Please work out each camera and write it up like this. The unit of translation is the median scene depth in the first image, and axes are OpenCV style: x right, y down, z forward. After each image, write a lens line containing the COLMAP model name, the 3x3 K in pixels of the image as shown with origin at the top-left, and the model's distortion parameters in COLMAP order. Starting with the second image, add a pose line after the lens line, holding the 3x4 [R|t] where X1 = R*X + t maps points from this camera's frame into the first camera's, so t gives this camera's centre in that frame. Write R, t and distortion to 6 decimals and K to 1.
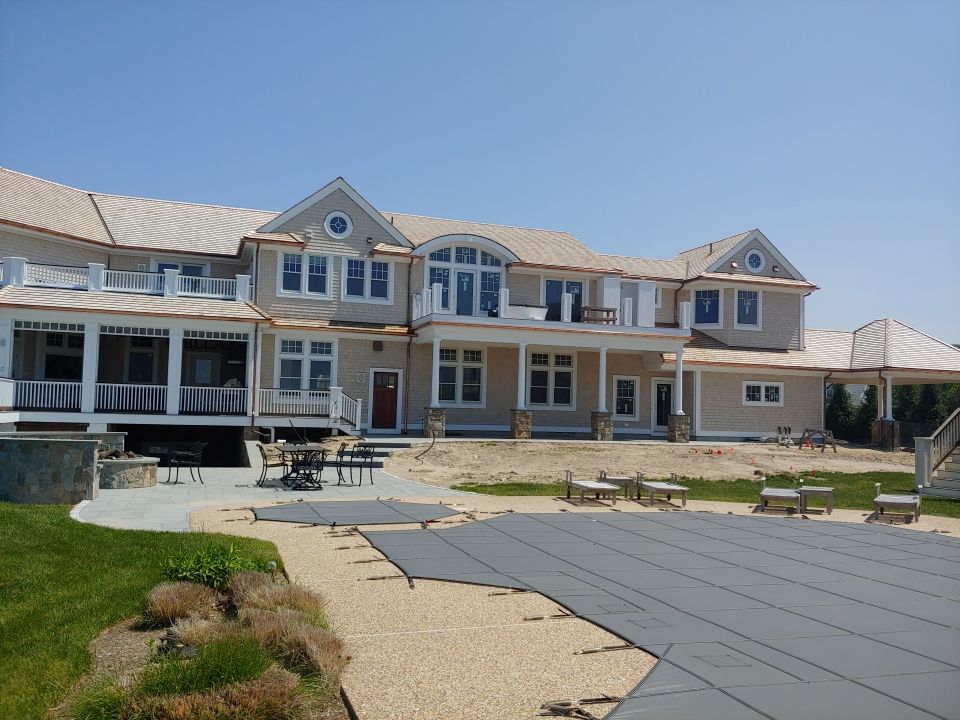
lens RADIAL K [[843.9, 0, 509.9], [0, 843.9, 369.1], [0, 0, 1]] dist [0.161373, -0.339391]
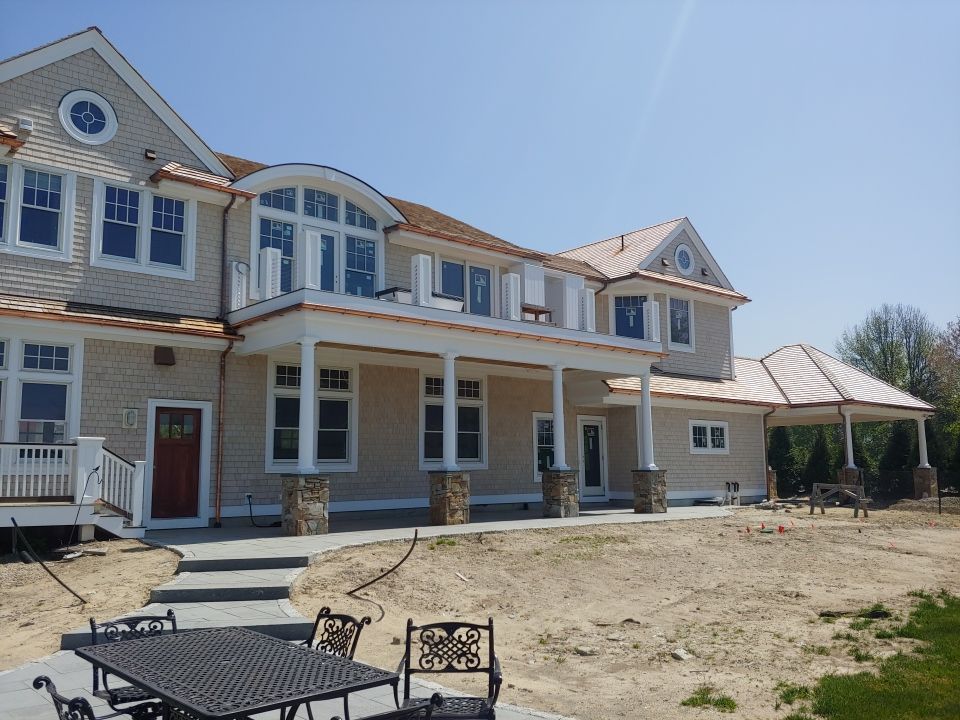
lens RADIAL K [[843.1, 0, 506.6], [0, 843.1, 370.7], [0, 0, 1]] dist [0.094820, -0.190124]
pose [[0.928669, 0.010759, 0.370754, -0.152040], [0.011860, 0.998207, -0.058677, 0.013962], [-0.370721, 0.058888, 0.926876, 0.434821]]
